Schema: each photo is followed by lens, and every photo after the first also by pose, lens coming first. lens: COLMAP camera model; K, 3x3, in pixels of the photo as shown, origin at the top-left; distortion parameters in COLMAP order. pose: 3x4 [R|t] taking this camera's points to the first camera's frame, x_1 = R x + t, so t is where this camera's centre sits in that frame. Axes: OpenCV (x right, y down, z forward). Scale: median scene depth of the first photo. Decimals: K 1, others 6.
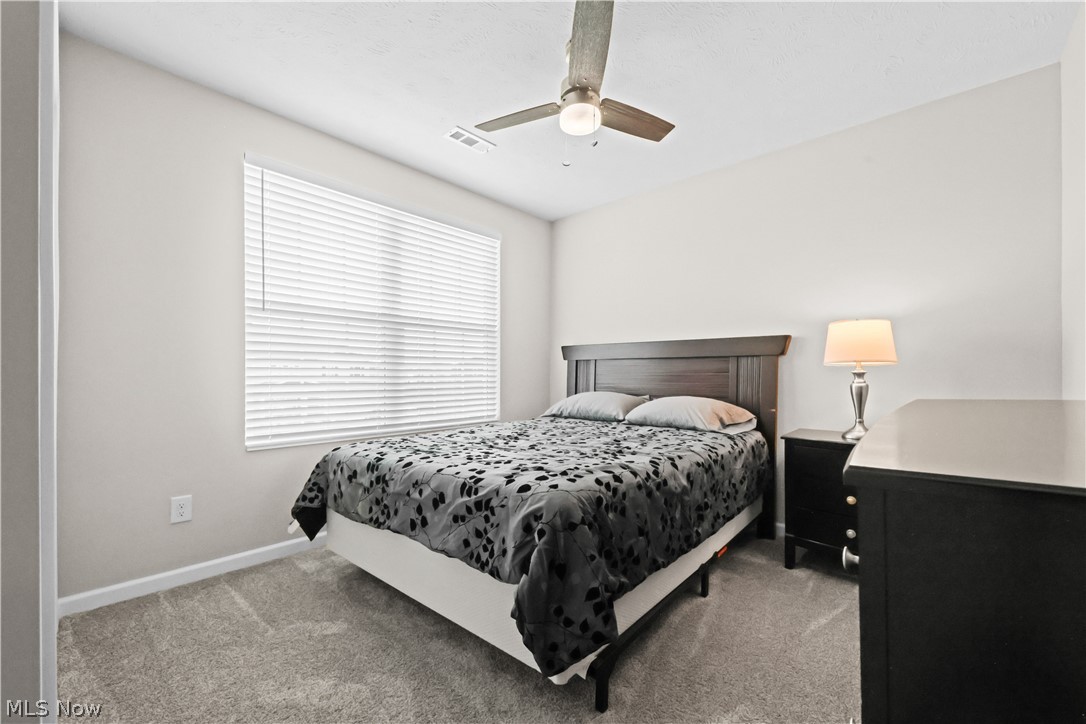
lens RADIAL K [[428.9, 0, 543.2], [0, 428.9, 370.9], [0, 0, 1]] dist [0.011138, -0.004353]
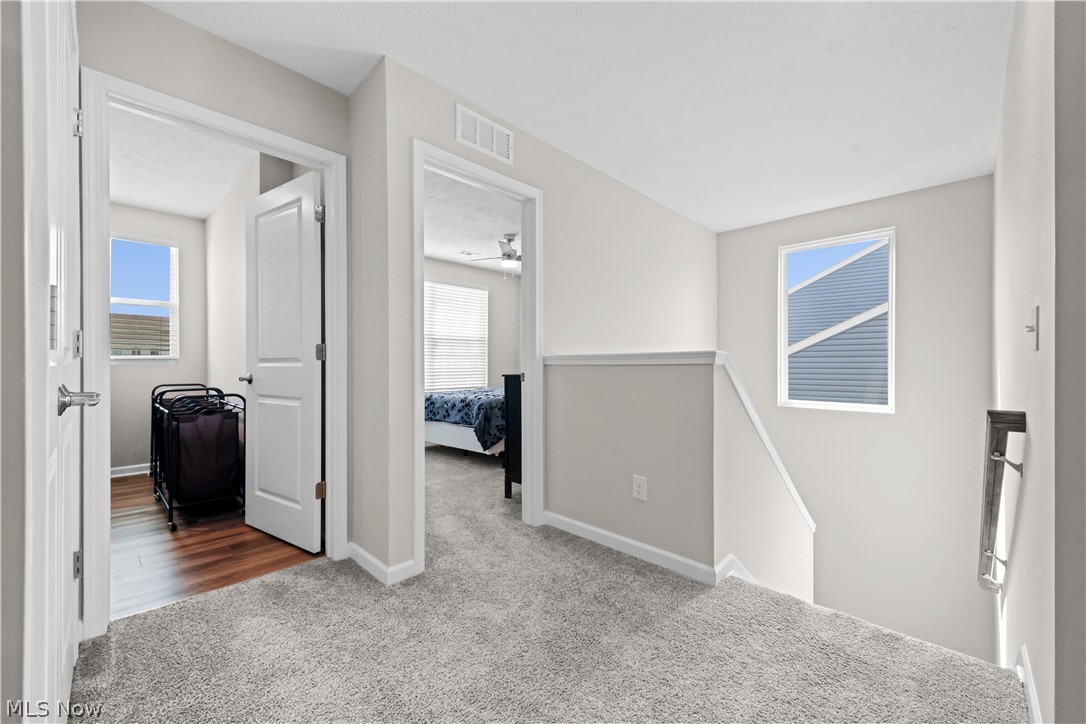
lens RADIAL K [[428.9, 0, 540.9], [0, 428.9, 364.0], [0, 0, 1]] dist [0.011138, -0.004353]
pose [[0.998974, 0.001732, -0.045263, 0.482085], [-0.001549, 0.999990, 0.004084, 0.000773], [0.045270, -0.004010, 0.998967, -1.886431]]
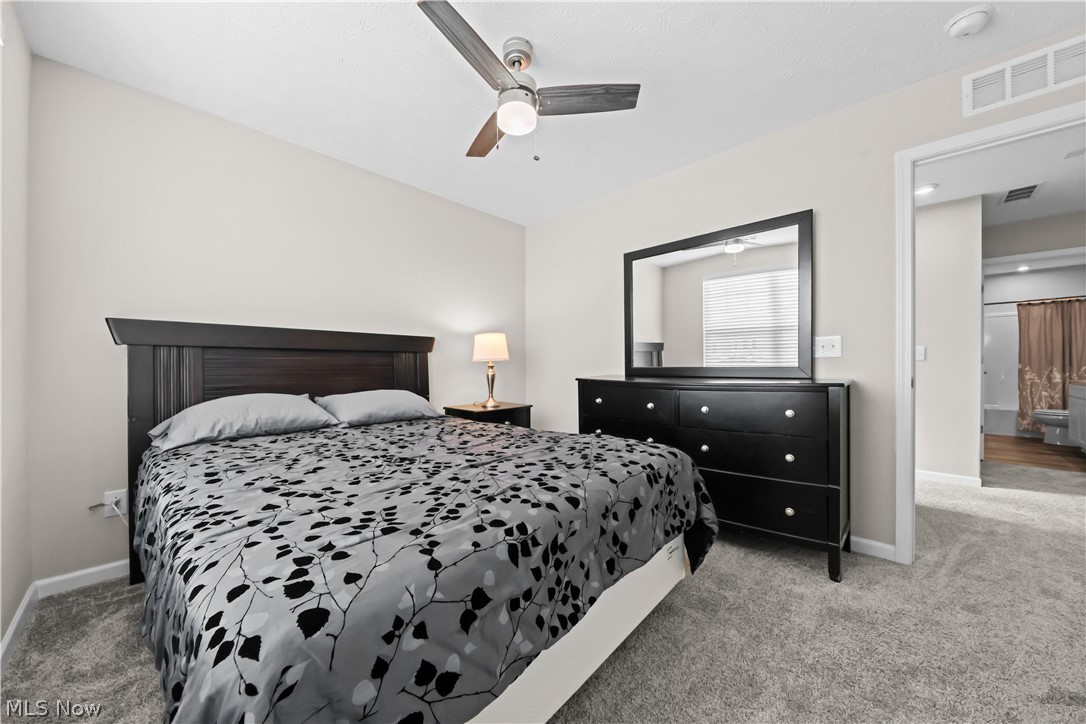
lens RADIAL K [[383.0, 0, 541.3], [0, 383.0, 358.0], [0, 0, 1]] dist [-0.006692, -0.000238]
pose [[0.034687, 0.017453, 0.999246, -1.055933], [-0.003589, 0.999843, -0.017339, 0.000116], [-0.999392, -0.002985, 0.034744, 1.169795]]
